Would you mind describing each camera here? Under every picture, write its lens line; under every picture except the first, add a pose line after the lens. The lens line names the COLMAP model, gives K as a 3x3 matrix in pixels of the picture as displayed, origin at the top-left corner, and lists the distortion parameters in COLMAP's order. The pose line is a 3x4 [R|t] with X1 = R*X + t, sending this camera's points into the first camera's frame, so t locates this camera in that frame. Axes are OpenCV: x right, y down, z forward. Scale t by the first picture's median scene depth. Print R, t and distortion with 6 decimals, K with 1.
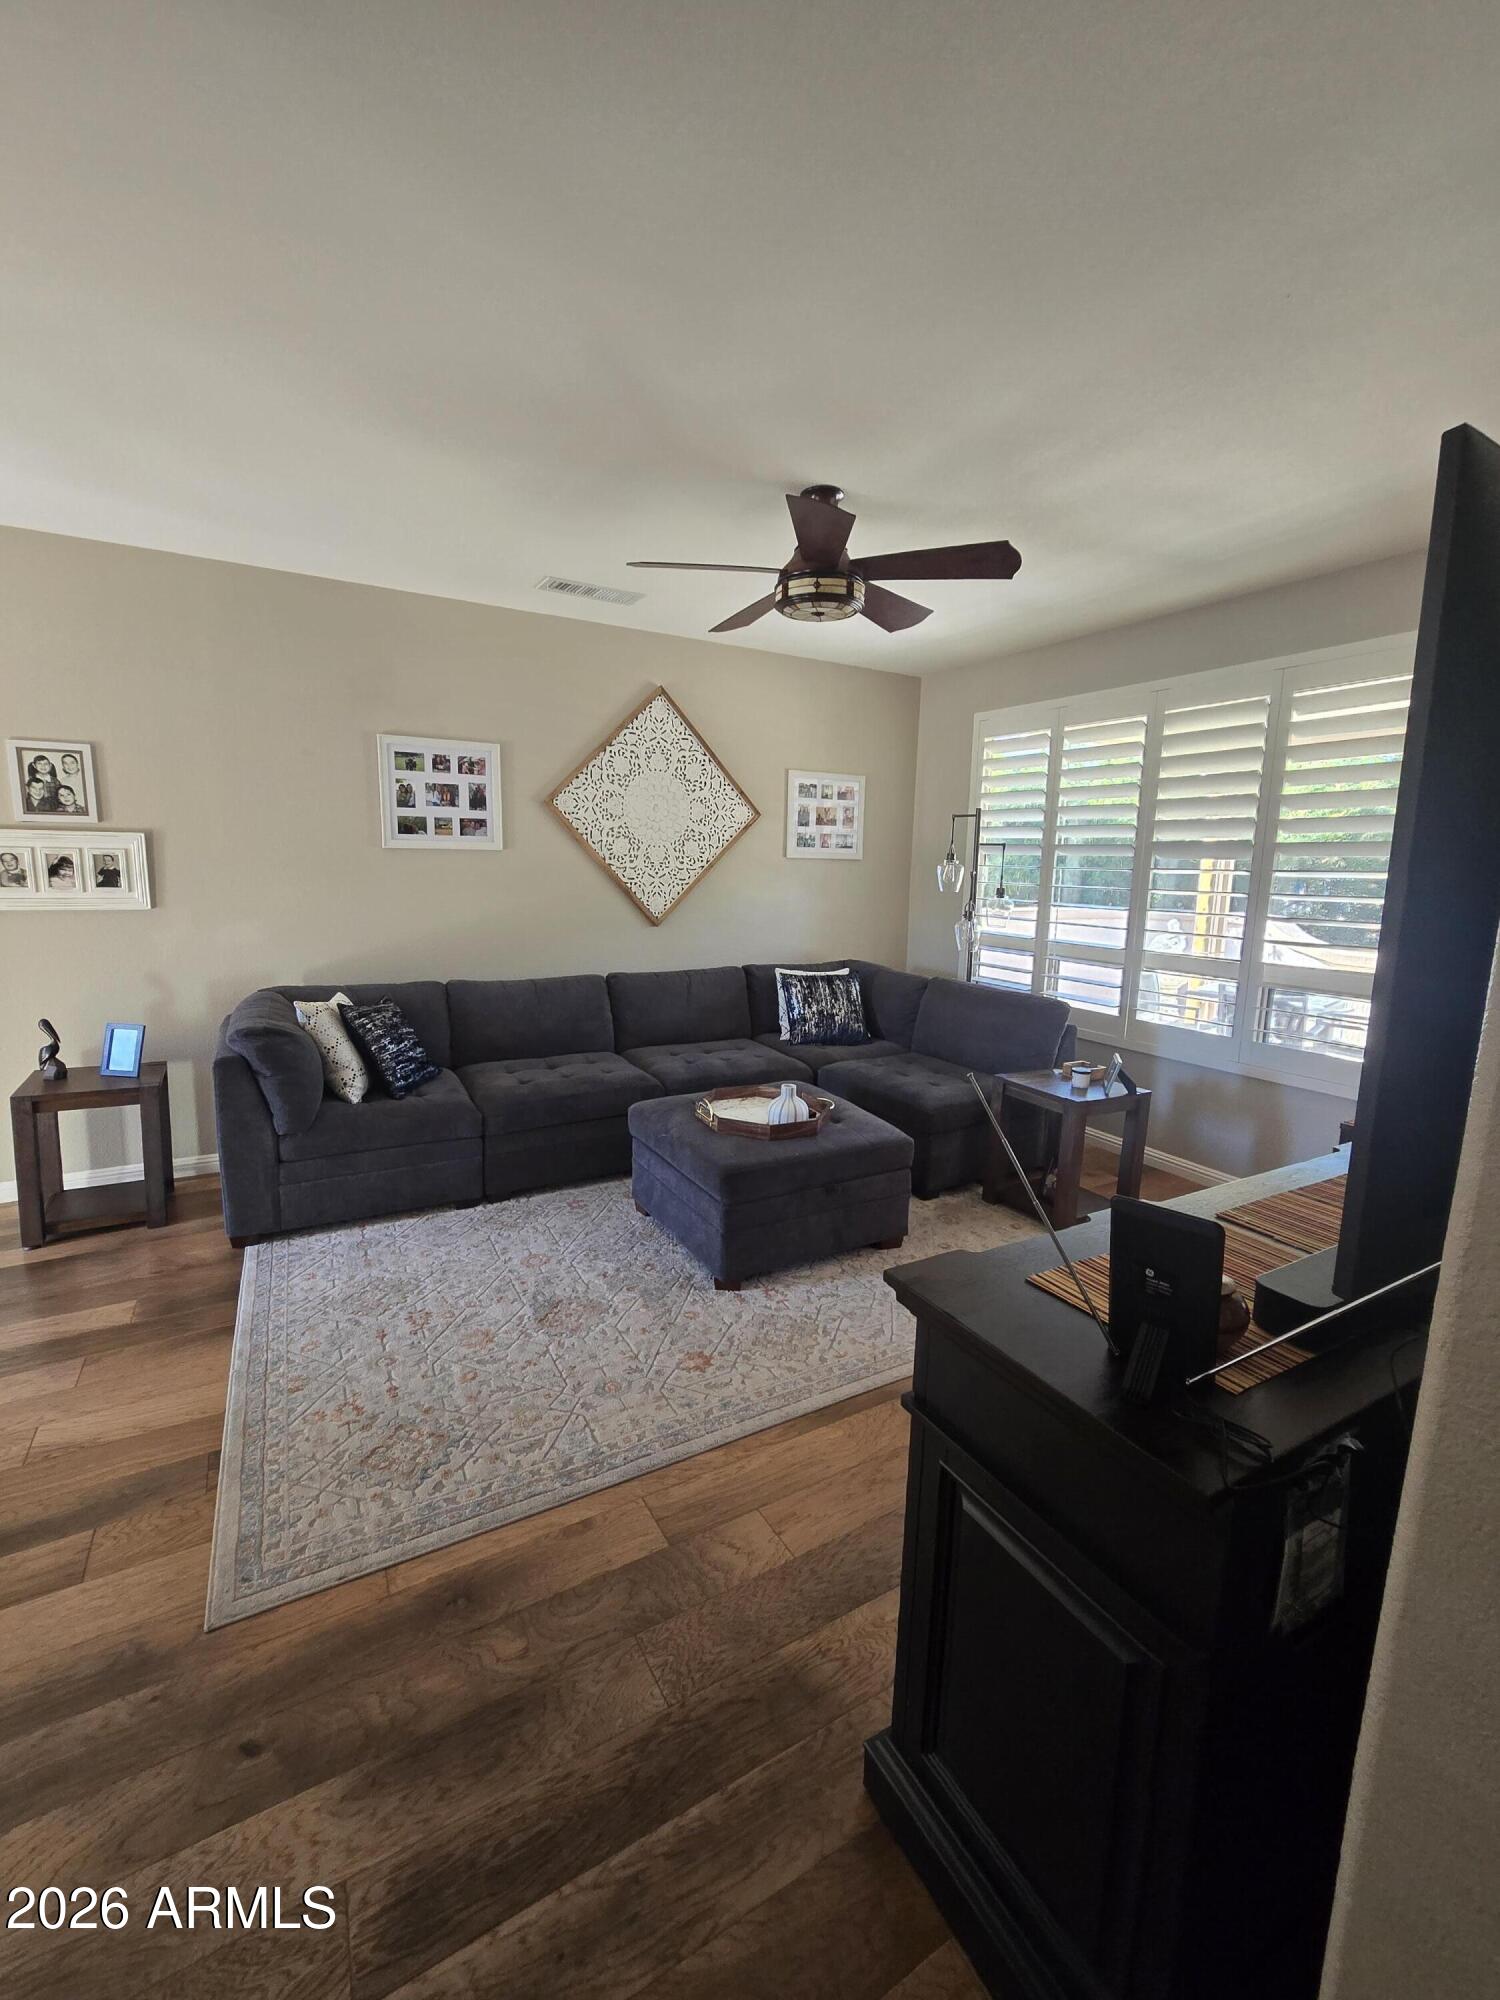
lens RADIAL K [[829.9, 0, 735.0], [0, 829.9, 994.9], [0, 0, 1]] dist [-0.004727, -0.000066]
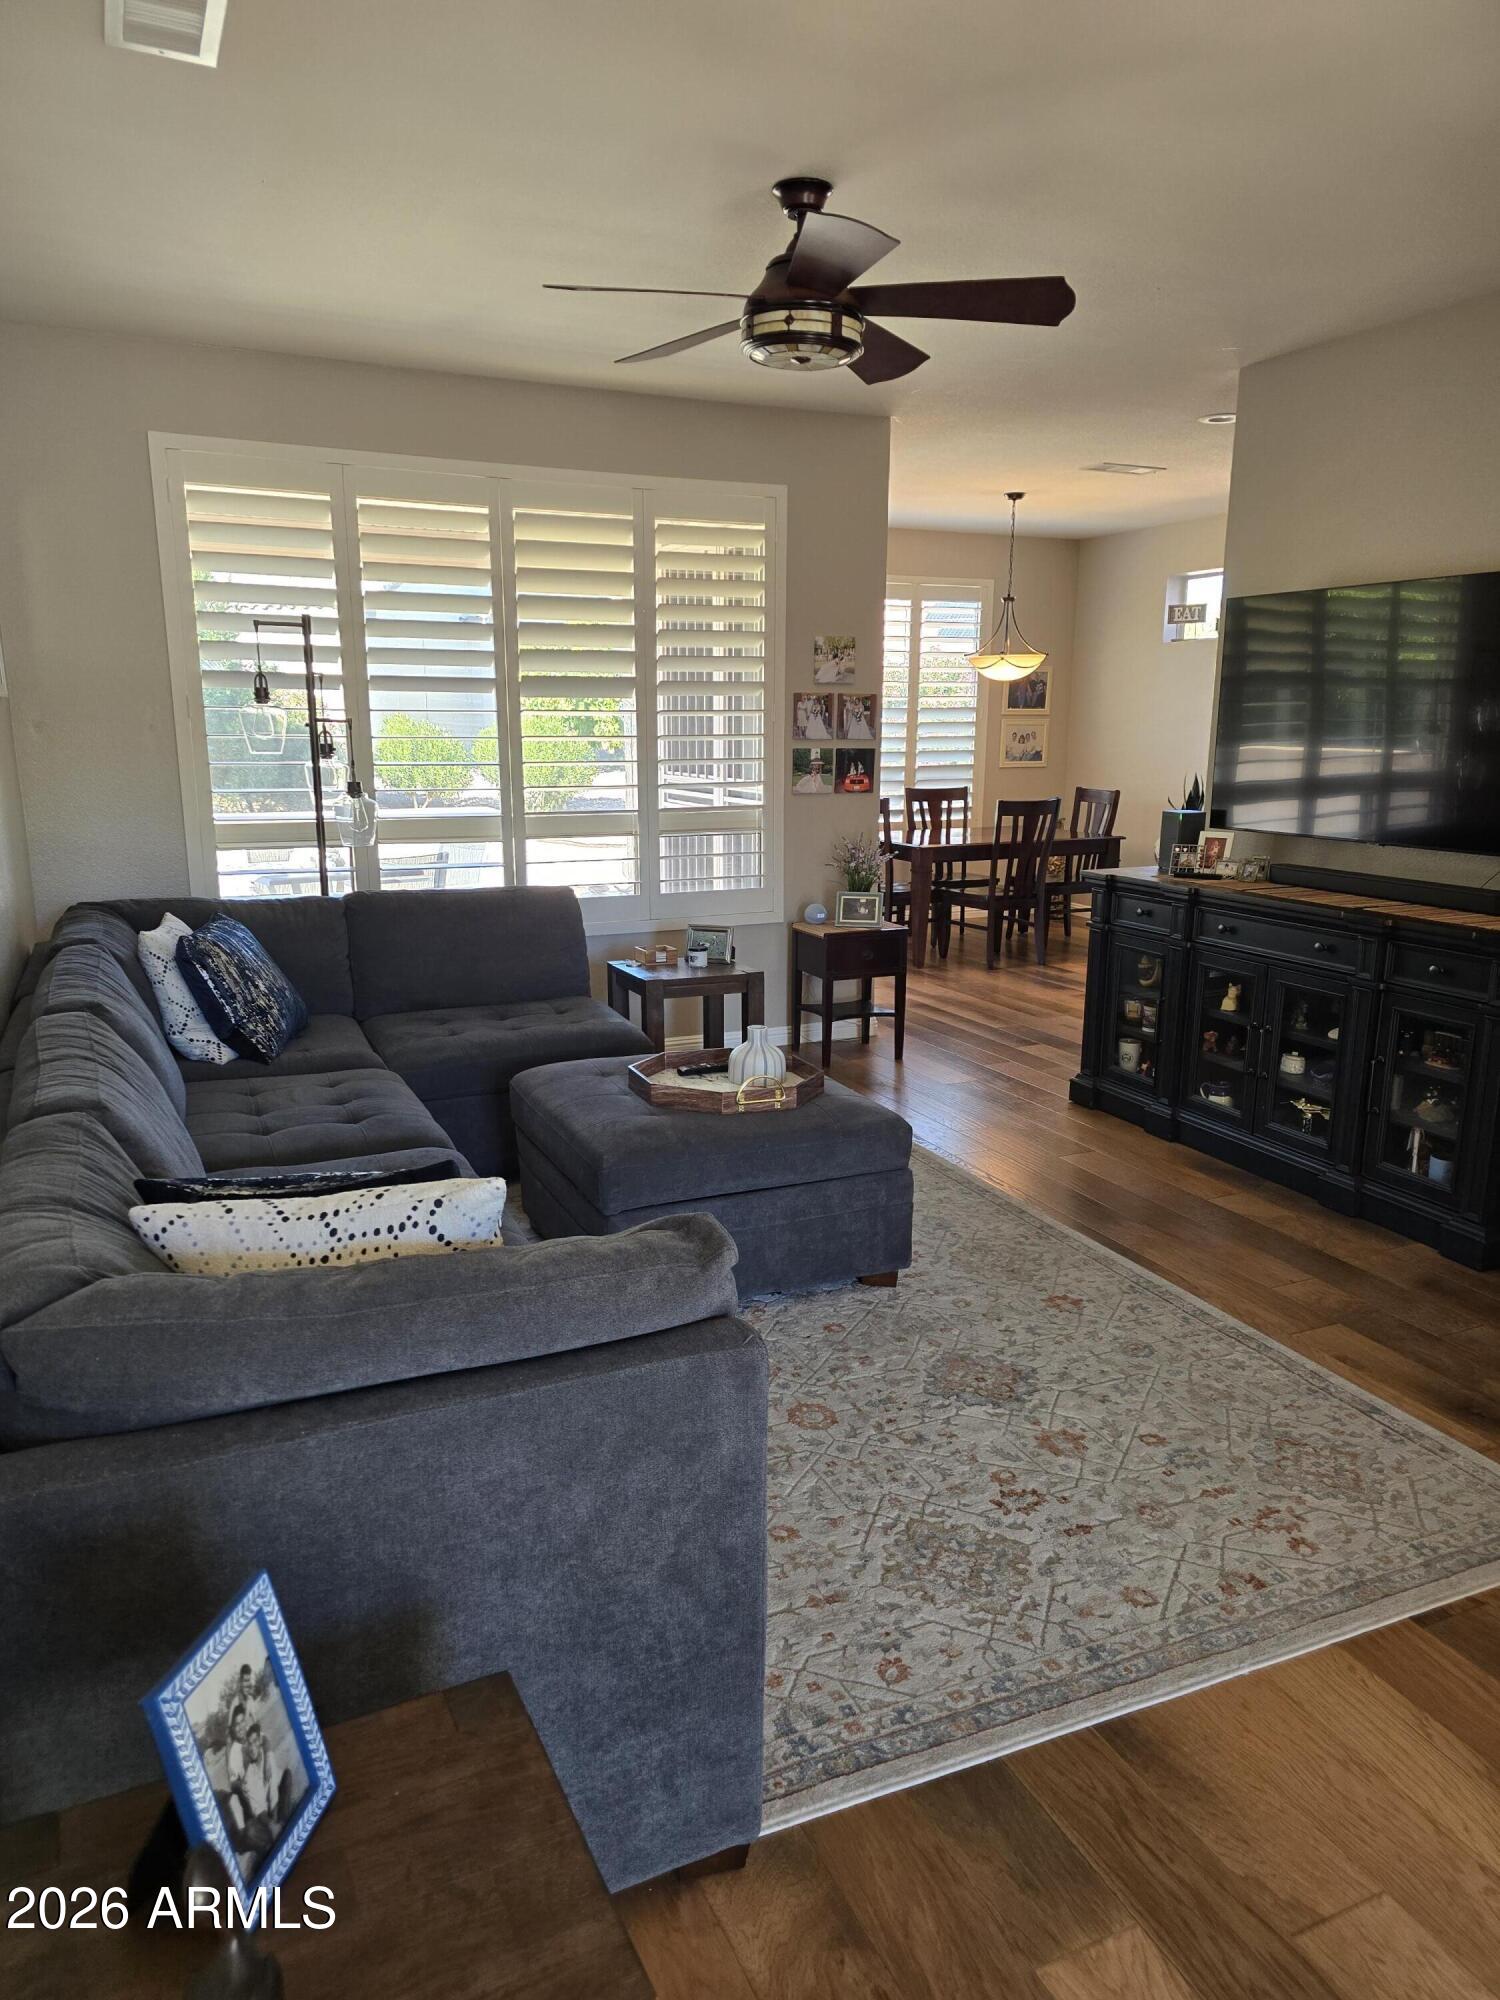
lens RADIAL K [[1340.7, 0, 734.5], [0, 1340.7, 1033.1], [0, 0, 1]] dist [0.059833, -0.039889]
pose [[0.088168, -0.250760, 0.964026, -0.798776], [0.160781, 0.958687, 0.234667, -0.123191], [-0.983044, 0.134307, 0.124843, 0.662236]]
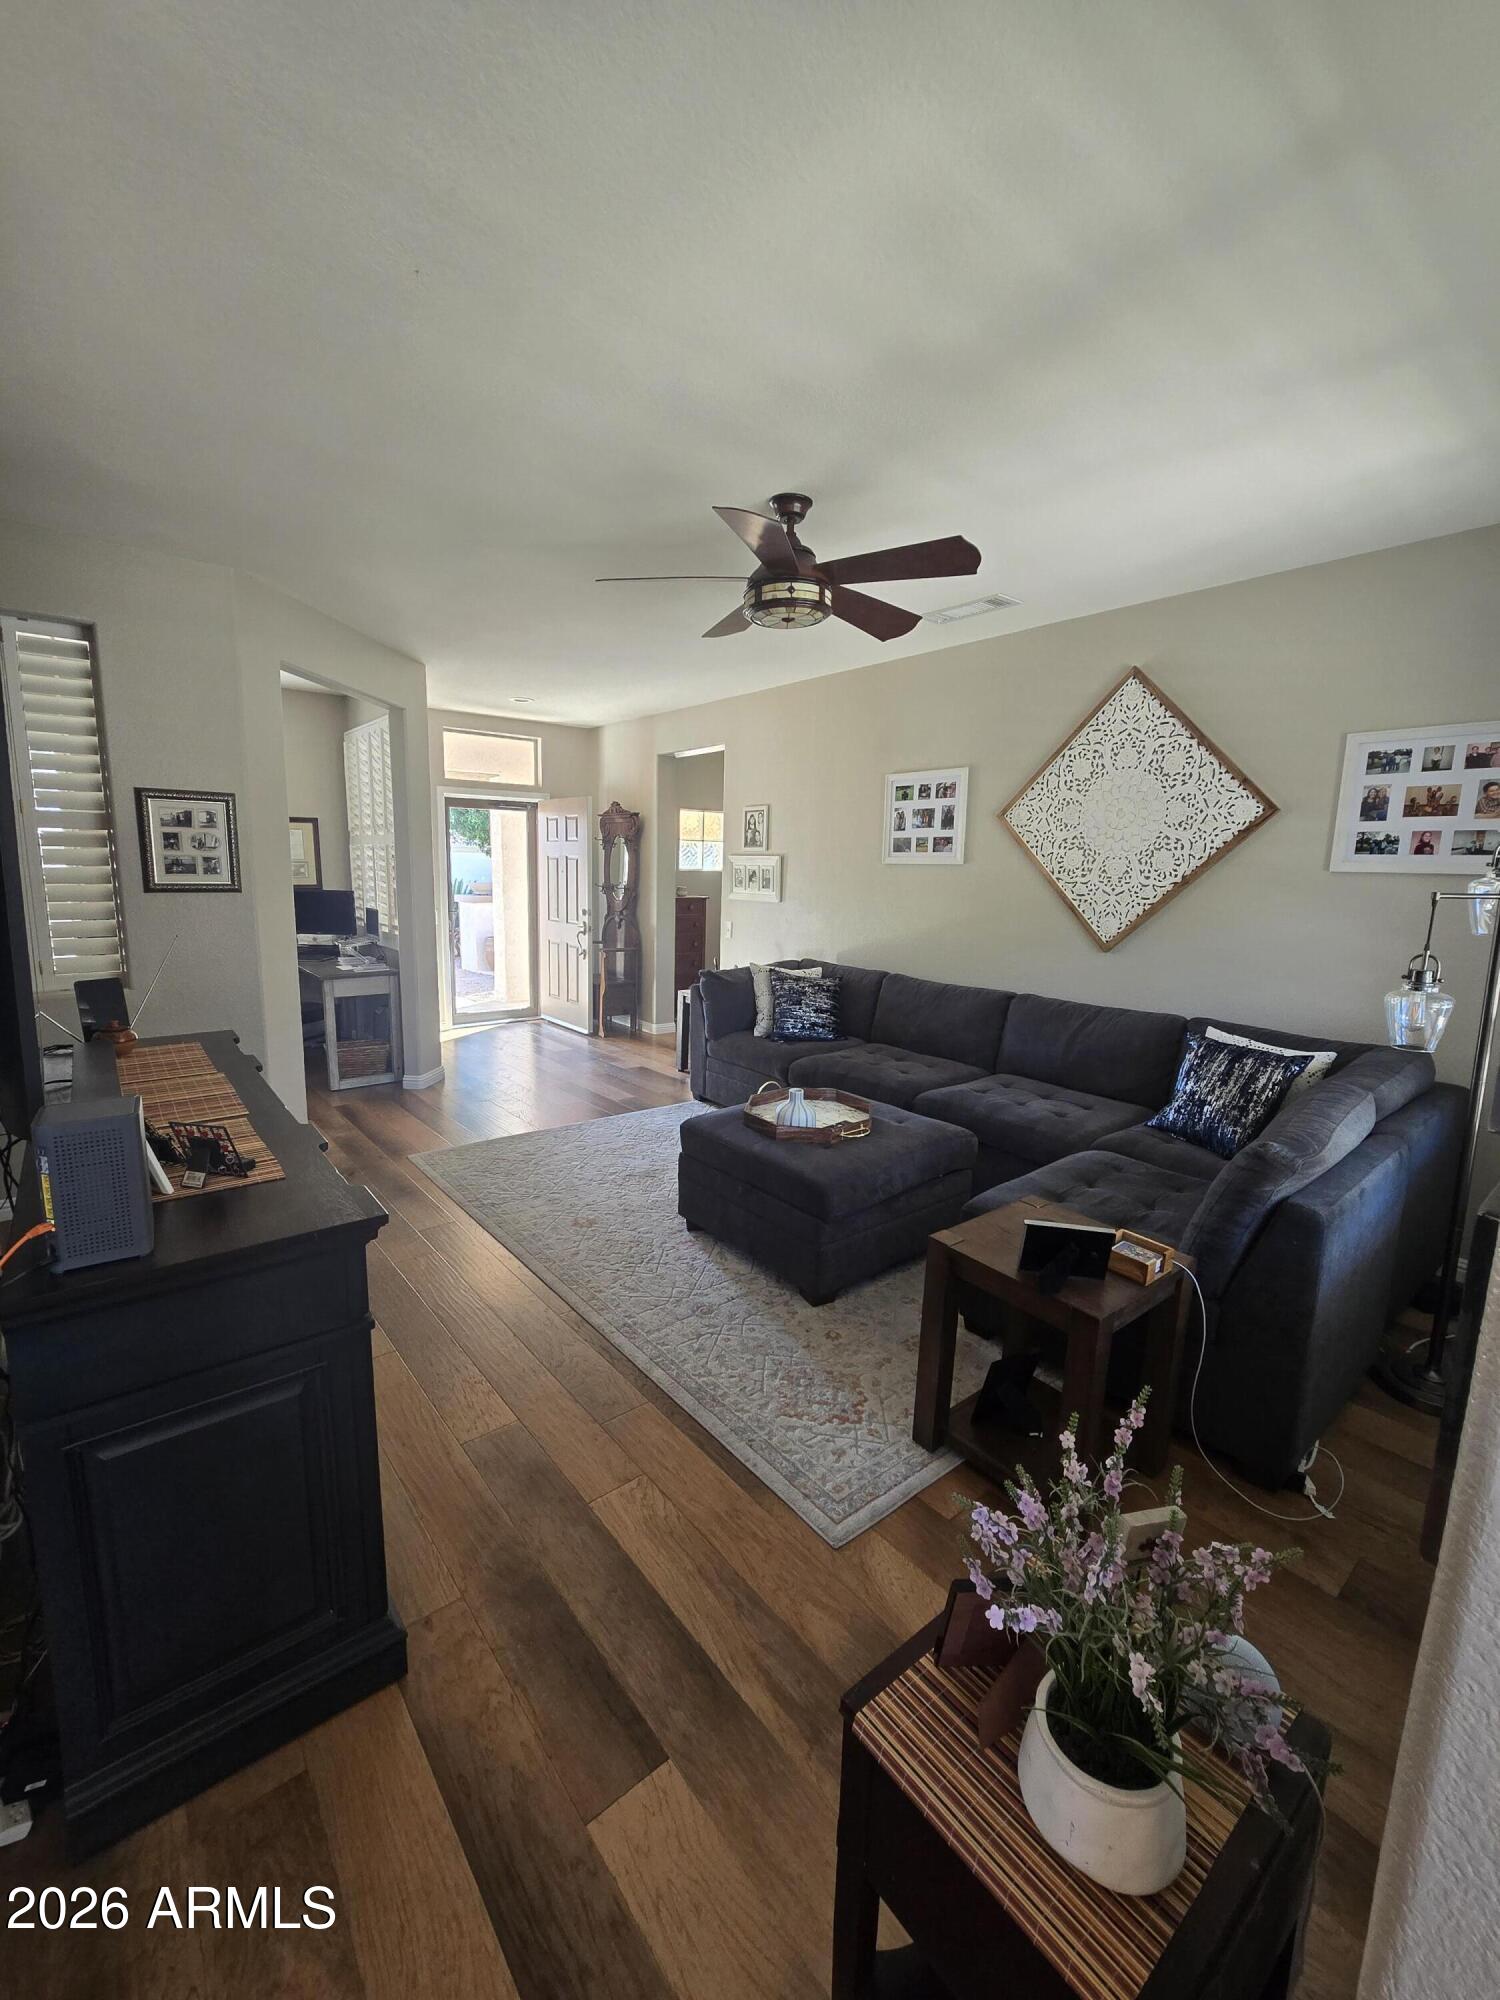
lens RADIAL K [[820.3, 0, 737.8], [0, 820.3, 998.7], [0, 0, 1]] dist [-0.003062, -0.000566]
pose [[0.170612, 0.141429, -0.975136, 0.757772], [-0.174895, 0.978278, 0.111285, -0.072360], [0.969692, 0.151560, 0.191641, 0.548238]]
